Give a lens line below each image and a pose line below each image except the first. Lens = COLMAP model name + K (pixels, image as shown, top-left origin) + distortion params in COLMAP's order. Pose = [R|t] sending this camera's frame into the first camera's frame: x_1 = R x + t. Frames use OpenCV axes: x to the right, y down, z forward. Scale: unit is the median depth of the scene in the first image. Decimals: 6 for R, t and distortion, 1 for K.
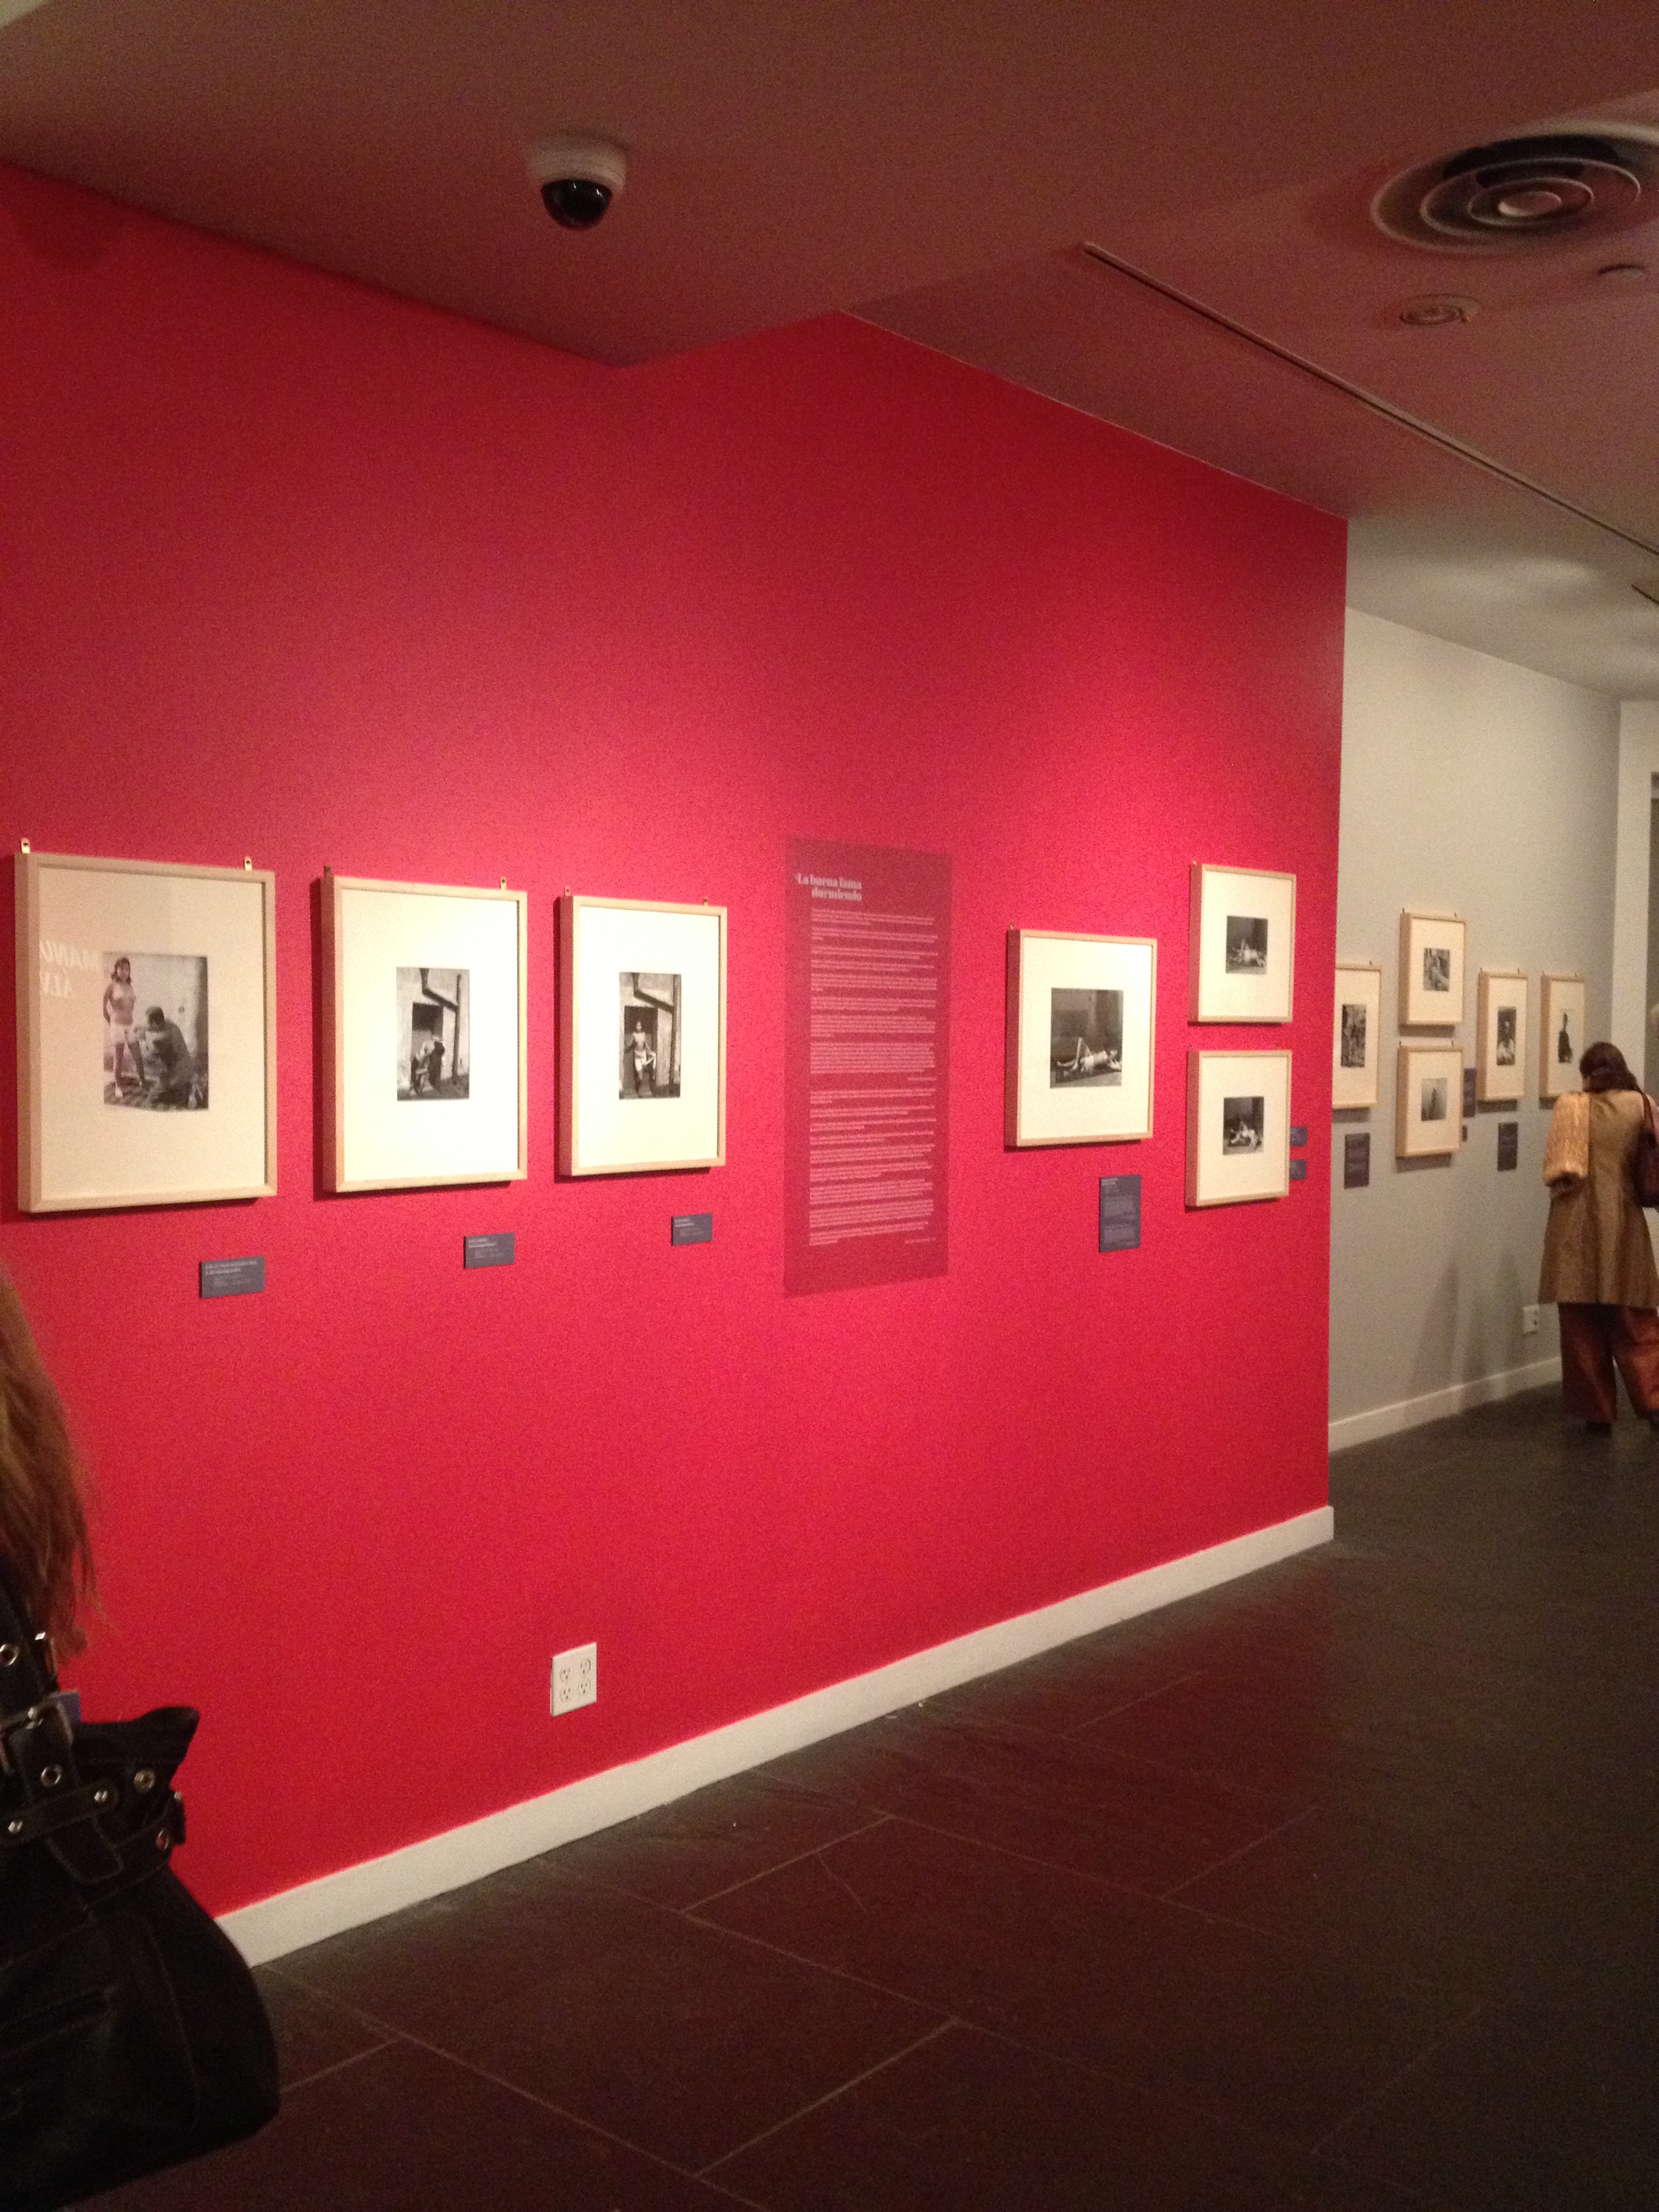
lens RADIAL K [[2236.0, 0, 828.5], [0, 2236.0, 1114.2], [0, 0, 1]] dist [0.147923, 0.000000]
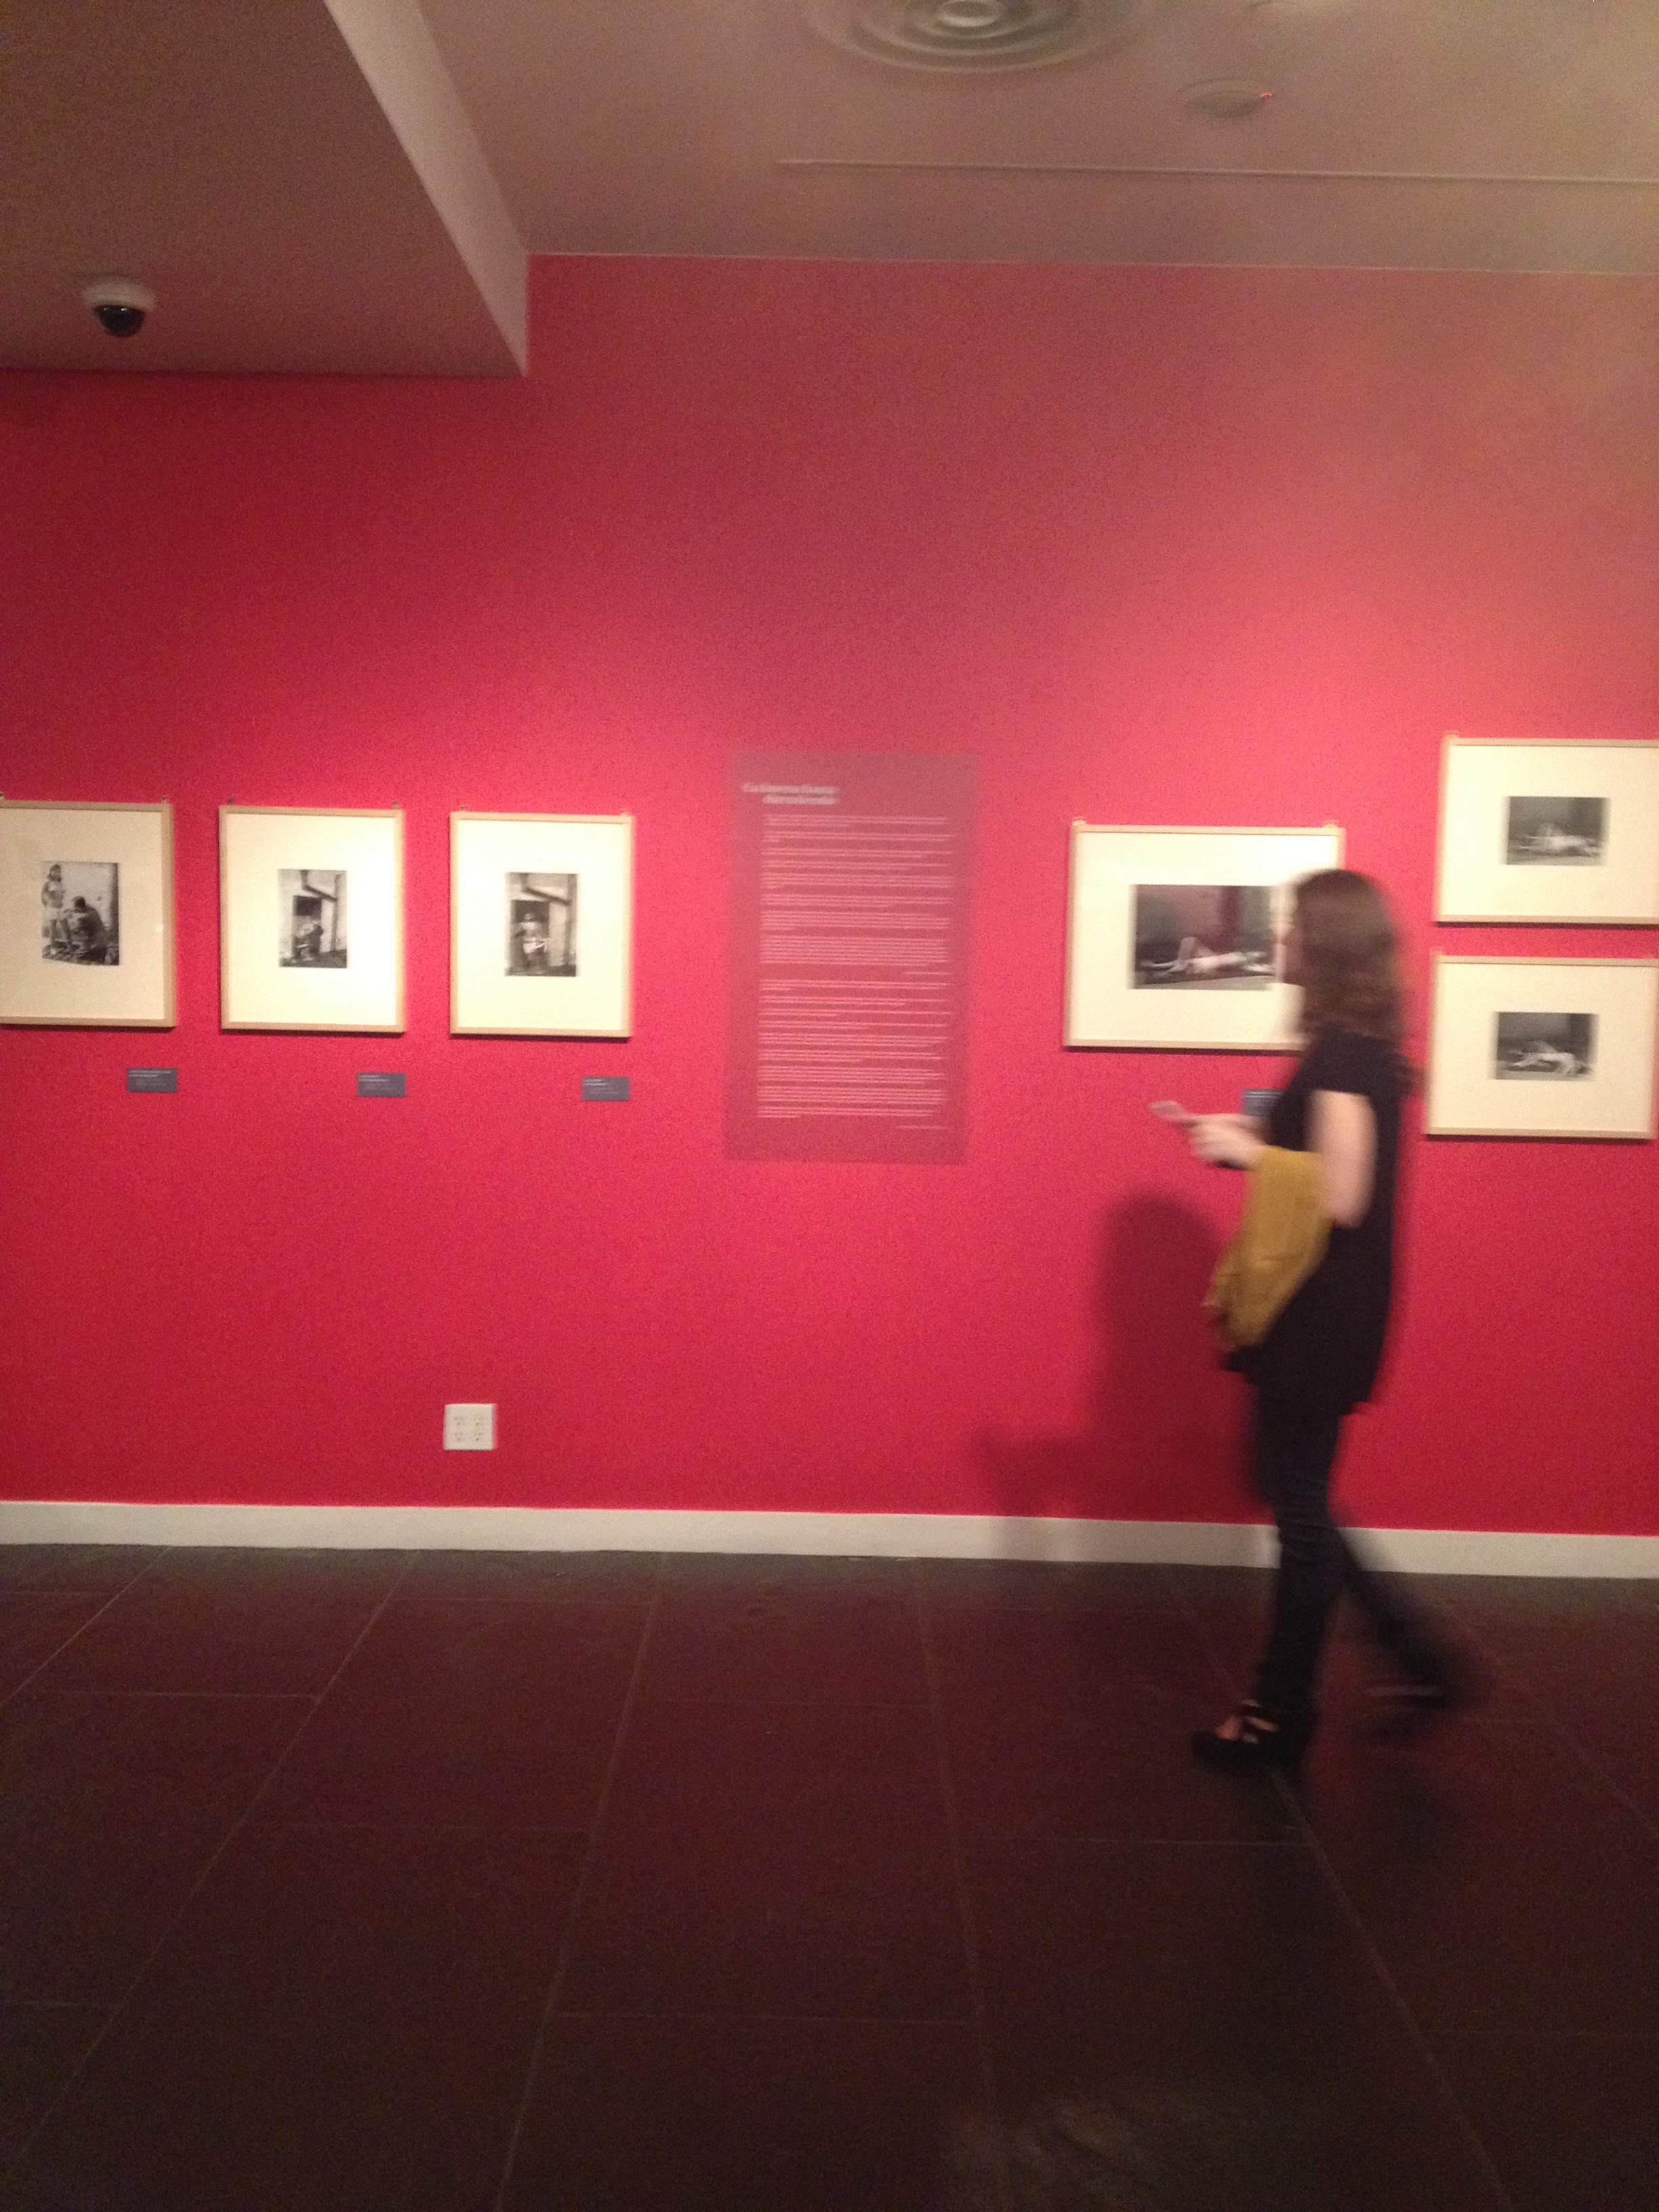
lens RADIAL K [[2236.0, 0, 826.7], [0, 2236.0, 1102.3], [0, 0, 1]] dist [0.147923, 0.000000]
pose [[0.590676, 0.069994, -0.803868, 0.978270], [-0.045010, 0.997538, 0.053784, -0.011006], [0.805653, 0.004413, 0.592372, 0.391131]]
